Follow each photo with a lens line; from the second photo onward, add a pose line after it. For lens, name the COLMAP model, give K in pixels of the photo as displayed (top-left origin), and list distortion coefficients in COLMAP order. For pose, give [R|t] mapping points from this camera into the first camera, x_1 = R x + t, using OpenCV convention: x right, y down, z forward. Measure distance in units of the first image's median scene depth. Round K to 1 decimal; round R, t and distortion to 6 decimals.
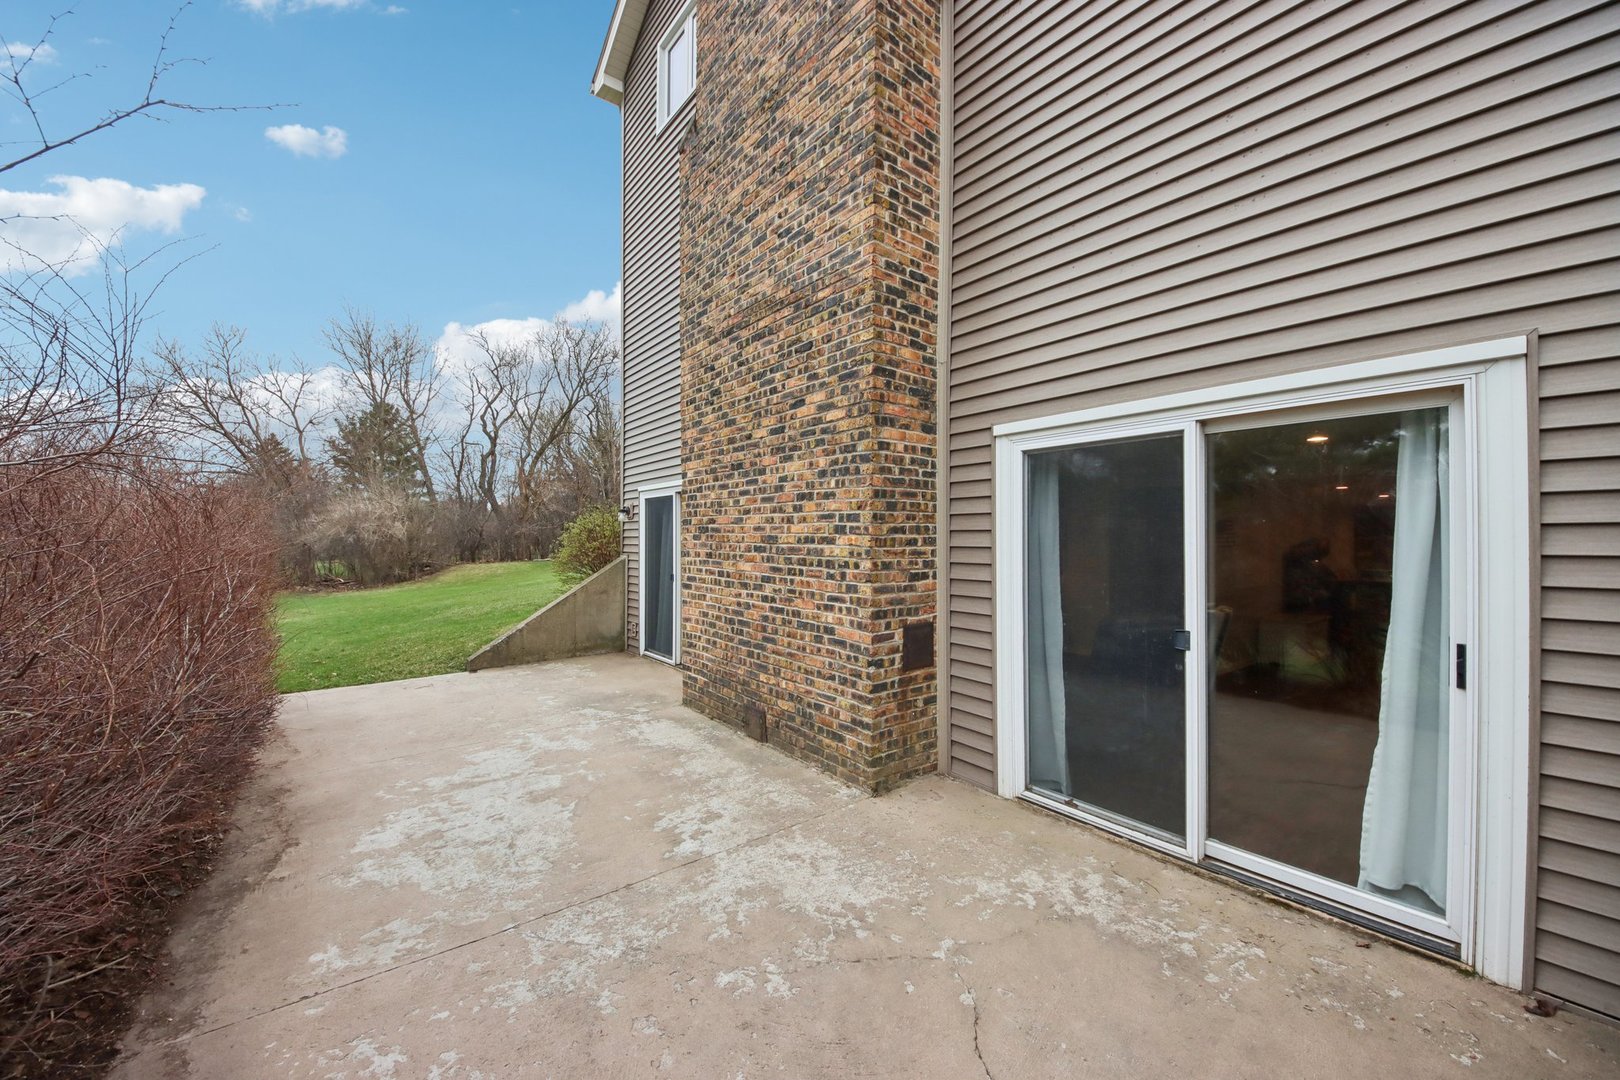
lens RADIAL K [[620.6, 0, 803.1], [0, 620.6, 533.5], [0, 0, 1]] dist [0.059747, -0.023697]
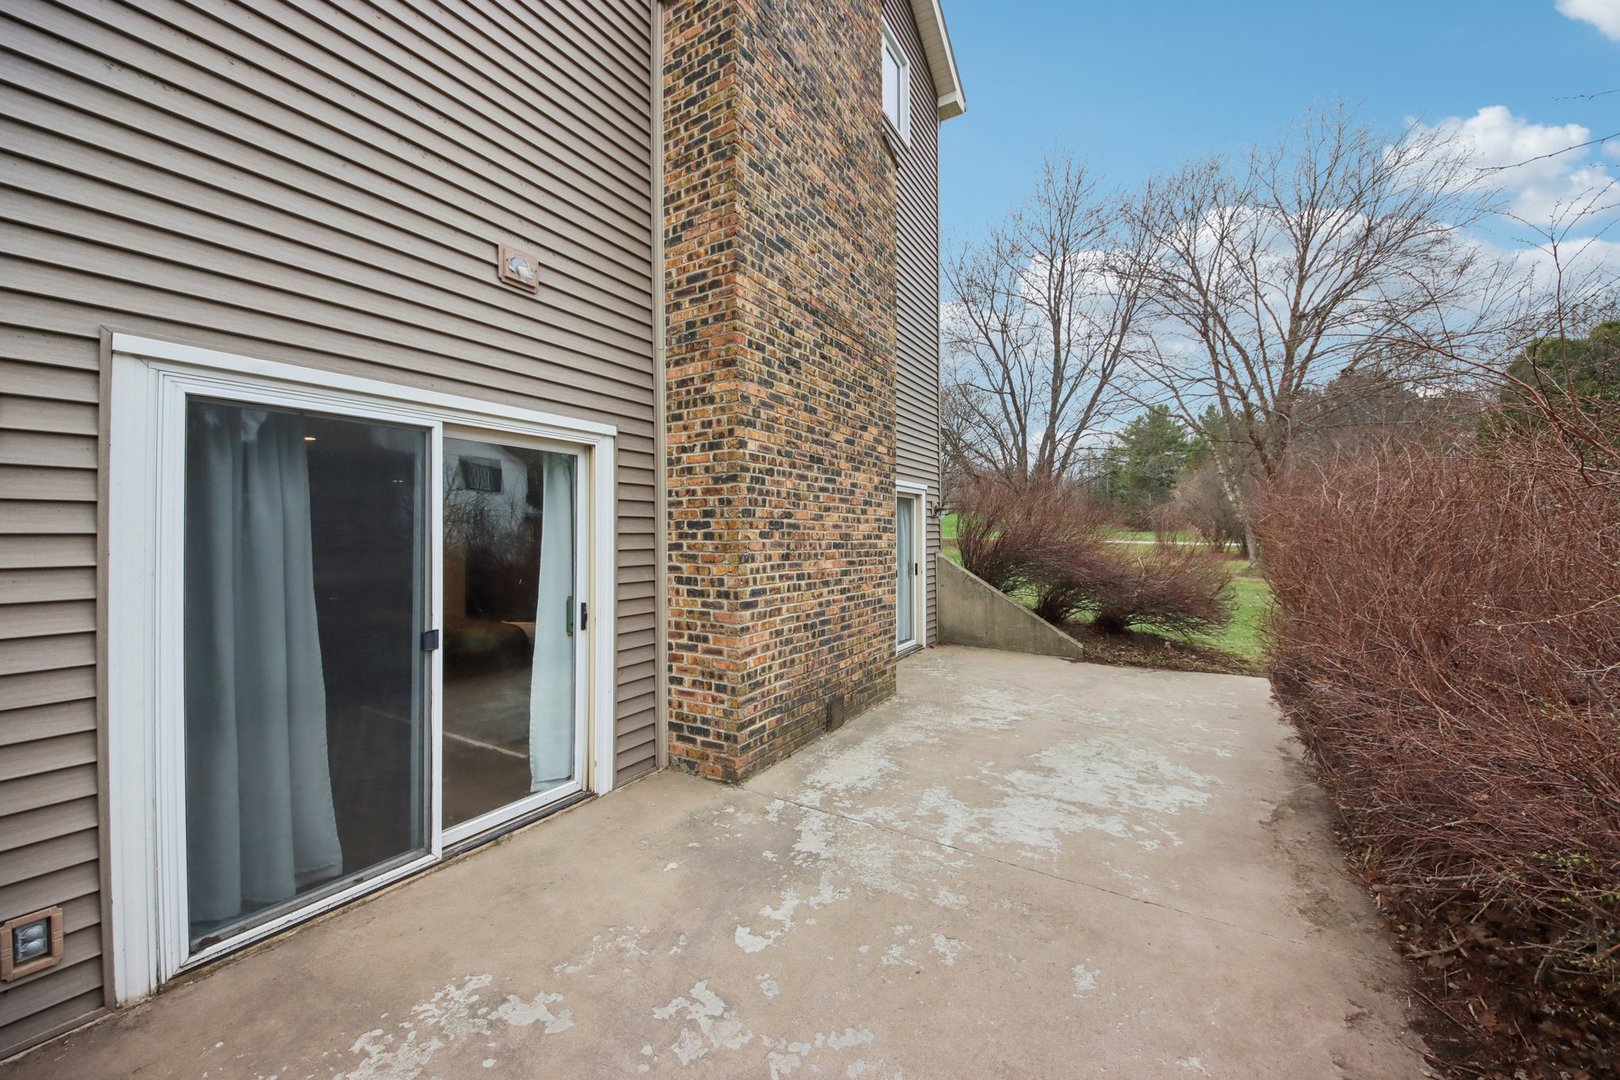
lens RADIAL K [[620.6, 0, 803.1], [0, 620.6, 533.5], [0, 0, 1]] dist [0.059747, -0.023697]
pose [[-0.375117, 0.006615, 0.926954, -1.034070], [0.000939, 0.999977, -0.006756, 0.011183], [-0.926977, -0.001664, -0.375115, 1.458450]]
